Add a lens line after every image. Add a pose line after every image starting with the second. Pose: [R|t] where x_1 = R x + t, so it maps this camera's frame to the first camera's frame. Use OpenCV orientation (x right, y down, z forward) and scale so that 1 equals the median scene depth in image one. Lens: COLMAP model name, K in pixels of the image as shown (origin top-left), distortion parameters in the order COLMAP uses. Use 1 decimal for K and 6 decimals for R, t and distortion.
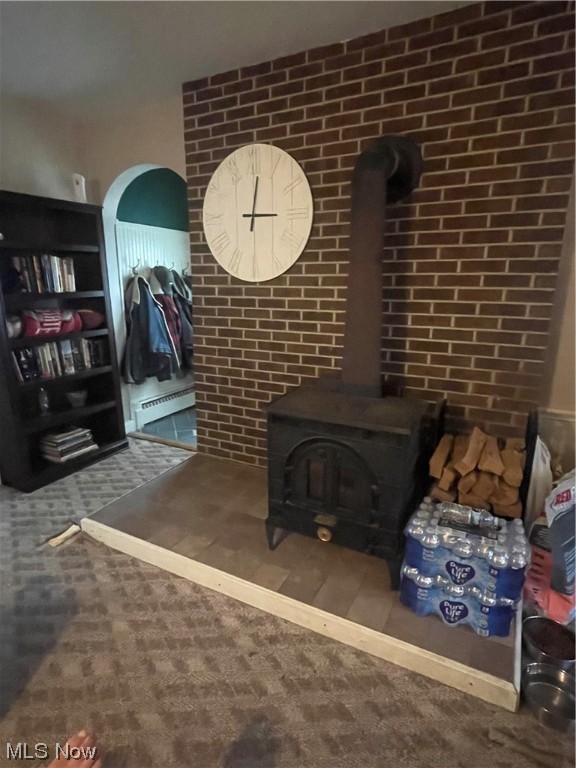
lens RADIAL K [[423.8, 0, 291.5], [0, 423.8, 384.7], [0, 0, 1]] dist [0.005929, -0.000111]
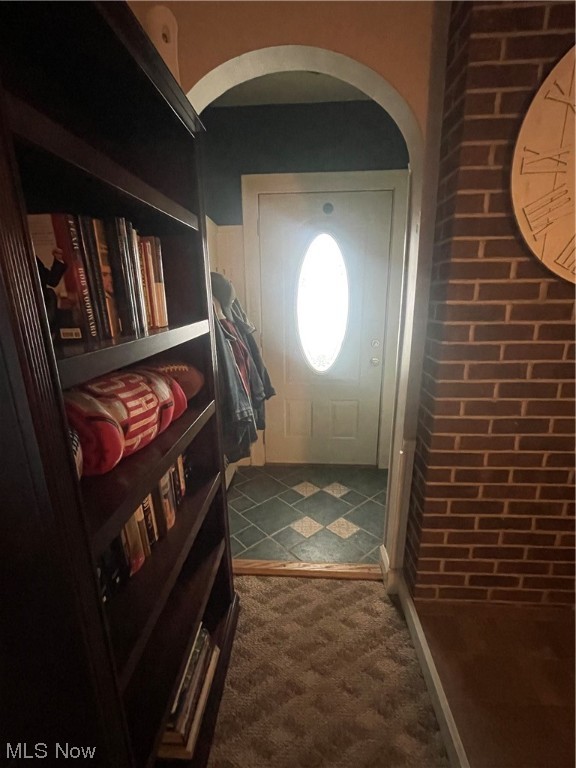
lens RADIAL K [[347.4, 0, 286.1], [0, 347.4, 385.1], [0, 0, 1]] dist [-0.004047, -0.000599]
pose [[0.914315, -0.114731, 0.388413, -0.559296], [0.111350, 0.993289, 0.031288, -0.166624], [-0.389396, 0.014643, 0.920954, 0.677768]]
